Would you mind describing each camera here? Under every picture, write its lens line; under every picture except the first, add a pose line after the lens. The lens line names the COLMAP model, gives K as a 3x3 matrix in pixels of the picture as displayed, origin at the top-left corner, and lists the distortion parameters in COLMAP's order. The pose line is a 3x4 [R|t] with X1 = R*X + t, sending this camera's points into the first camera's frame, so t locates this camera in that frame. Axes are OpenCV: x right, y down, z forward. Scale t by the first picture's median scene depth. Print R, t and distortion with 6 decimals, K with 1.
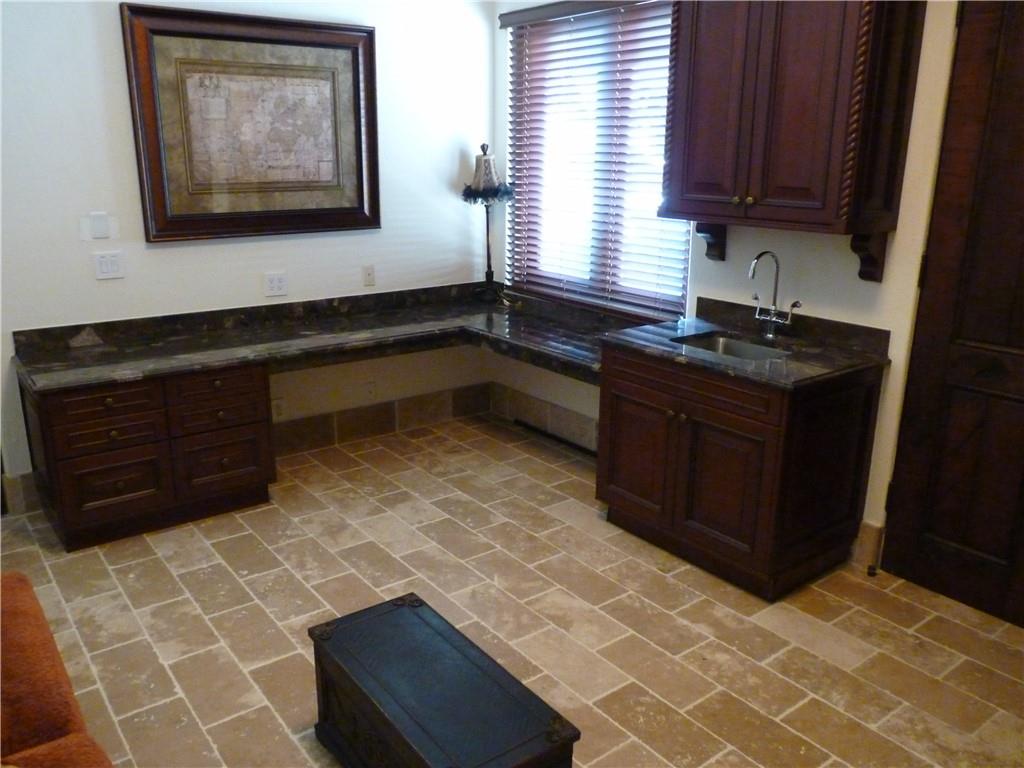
lens RADIAL K [[817.3, 0, 512.4], [0, 817.3, 386.5], [0, 0, 1]] dist [-0.024725, 0.011363]
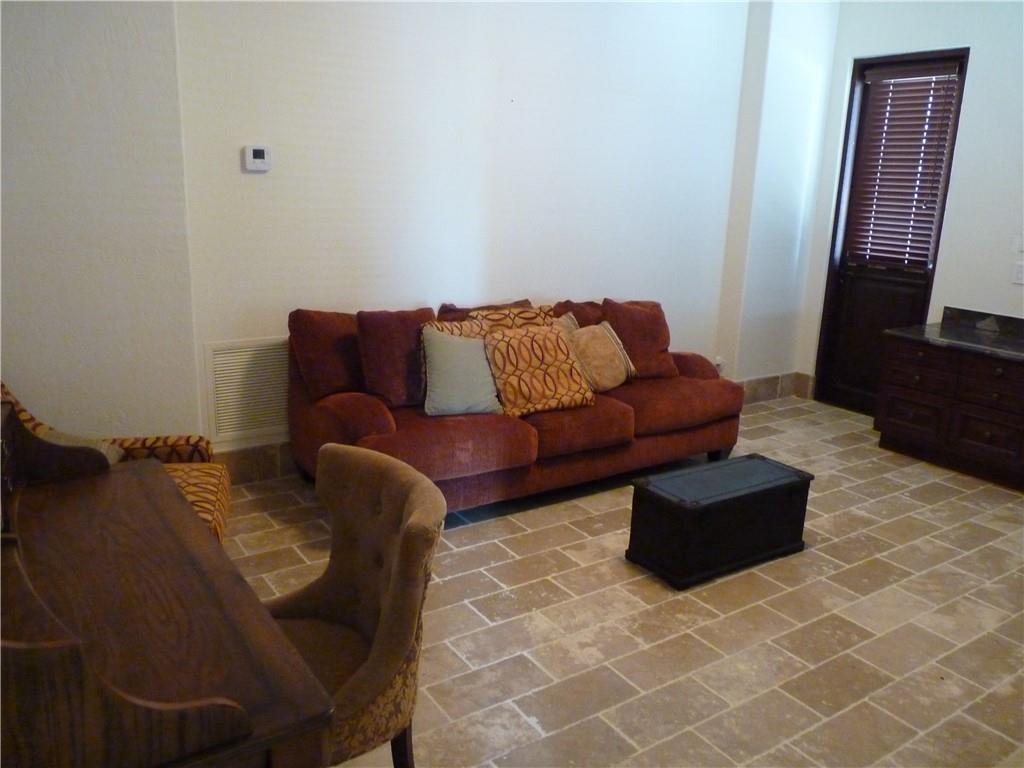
lens RADIAL K [[817.3, 0, 512.6], [0, 817.3, 383.0], [0, 0, 1]] dist [-0.024725, 0.011363]
pose [[-0.054791, 0.241218, -0.968923, 0.927066], [-0.309107, 0.918614, 0.246173, -0.064478], [0.949448, 0.312989, 0.024231, 0.294799]]
